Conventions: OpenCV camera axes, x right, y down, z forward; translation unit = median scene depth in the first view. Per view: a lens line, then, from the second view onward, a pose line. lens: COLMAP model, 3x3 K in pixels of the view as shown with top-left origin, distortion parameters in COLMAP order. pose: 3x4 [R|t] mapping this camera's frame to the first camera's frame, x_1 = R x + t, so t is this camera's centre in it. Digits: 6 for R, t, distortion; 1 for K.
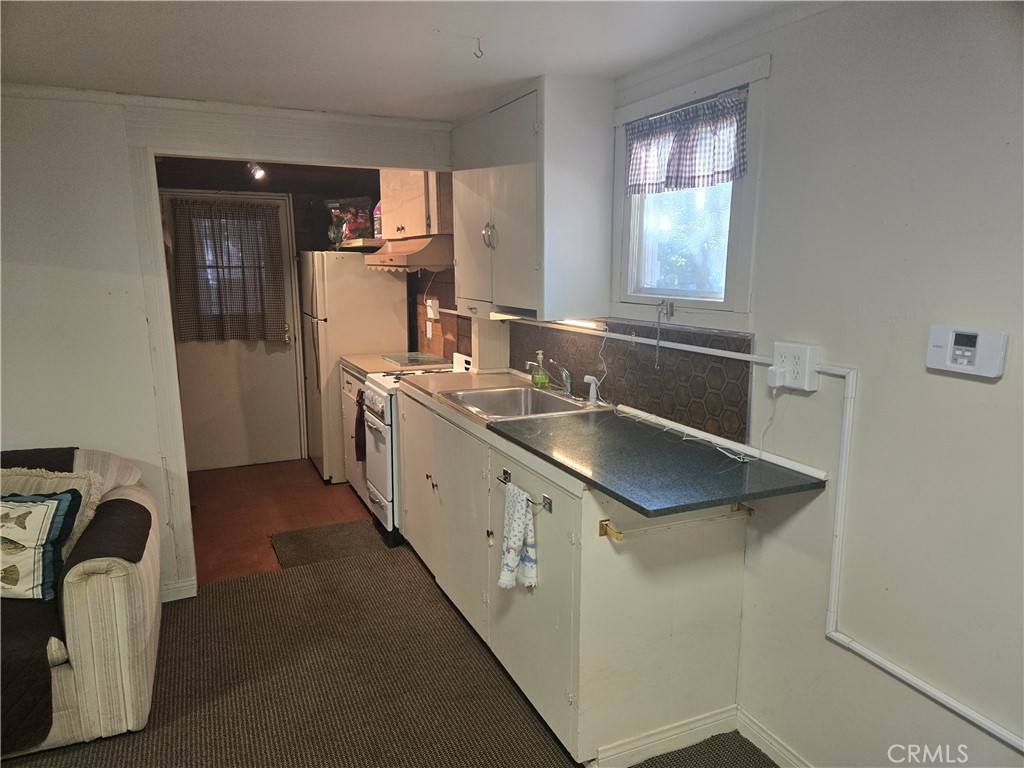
lens RADIAL K [[681.8, 0, 506.5], [0, 681.8, 393.9], [0, 0, 1]] dist [0.091026, -0.083841]
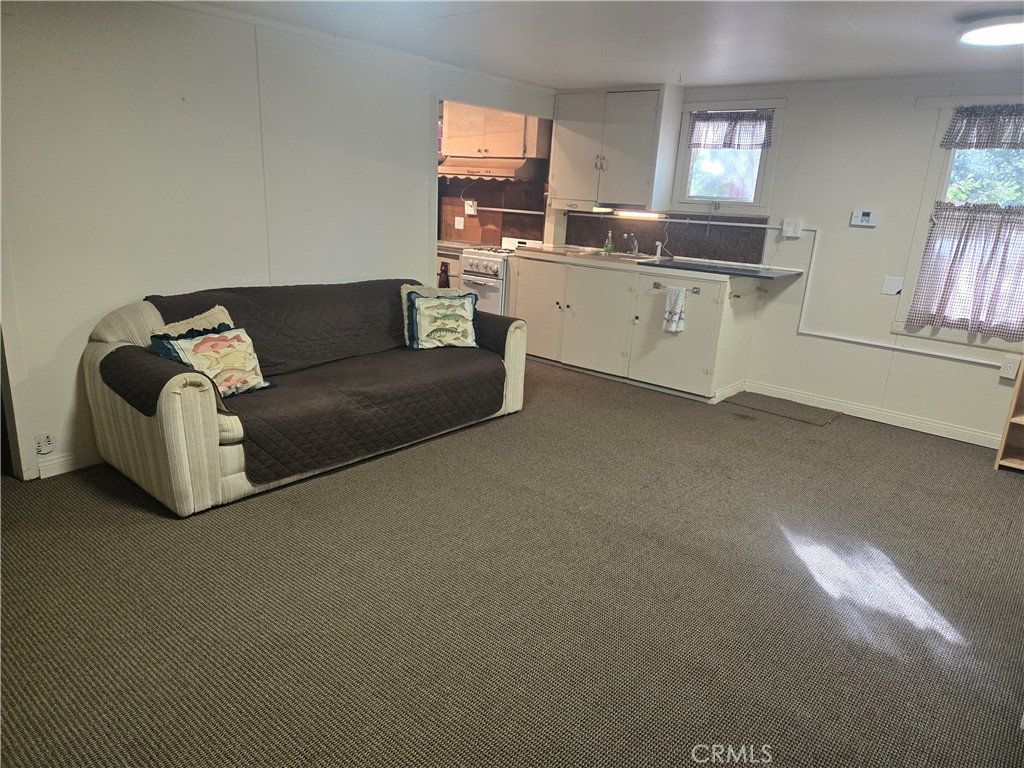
lens RADIAL K [[681.8, 0, 506.5], [0, 681.8, 393.9], [0, 0, 1]] dist [0.091026, -0.083841]
pose [[0.902450, -0.073043, 0.424557, -1.393753], [0.025732, 0.992901, 0.116126, 0.203345], [-0.430026, -0.093873, 0.897923, -0.752627]]
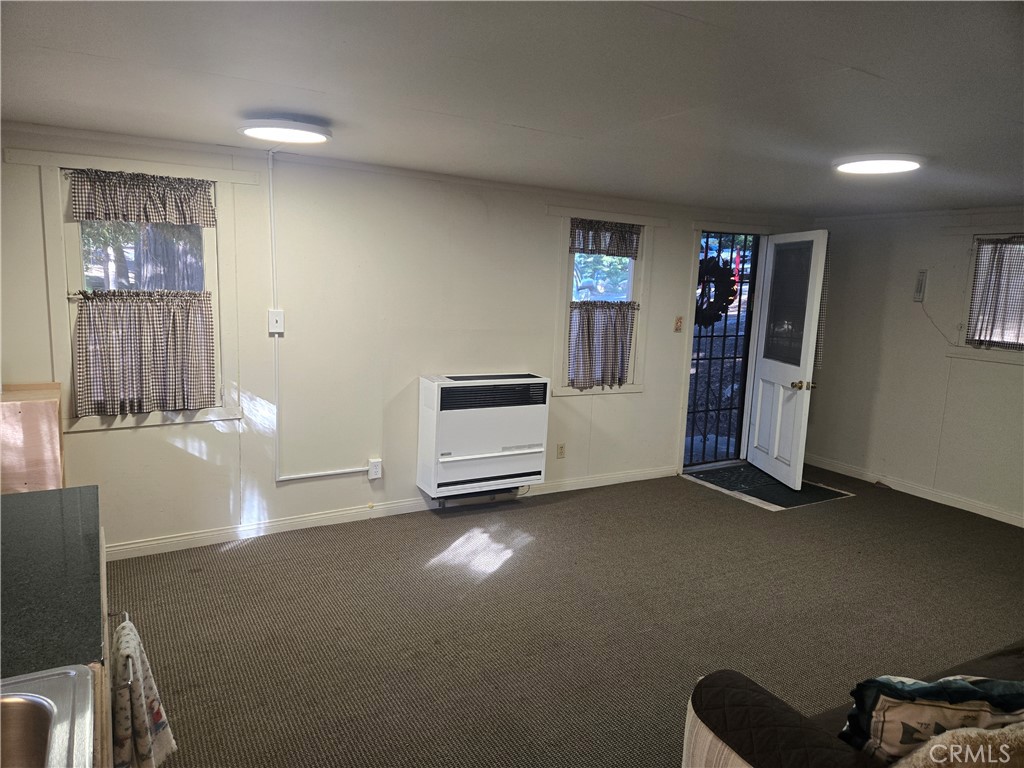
lens RADIAL K [[681.8, 0, 506.5], [0, 681.8, 393.9], [0, 0, 1]] dist [0.091026, -0.083841]
pose [[-0.995364, -0.021105, -0.093841, -0.270803], [-0.051979, 0.938925, 0.340174, -0.286626], [0.080930, 0.343474, -0.935669, 1.489198]]
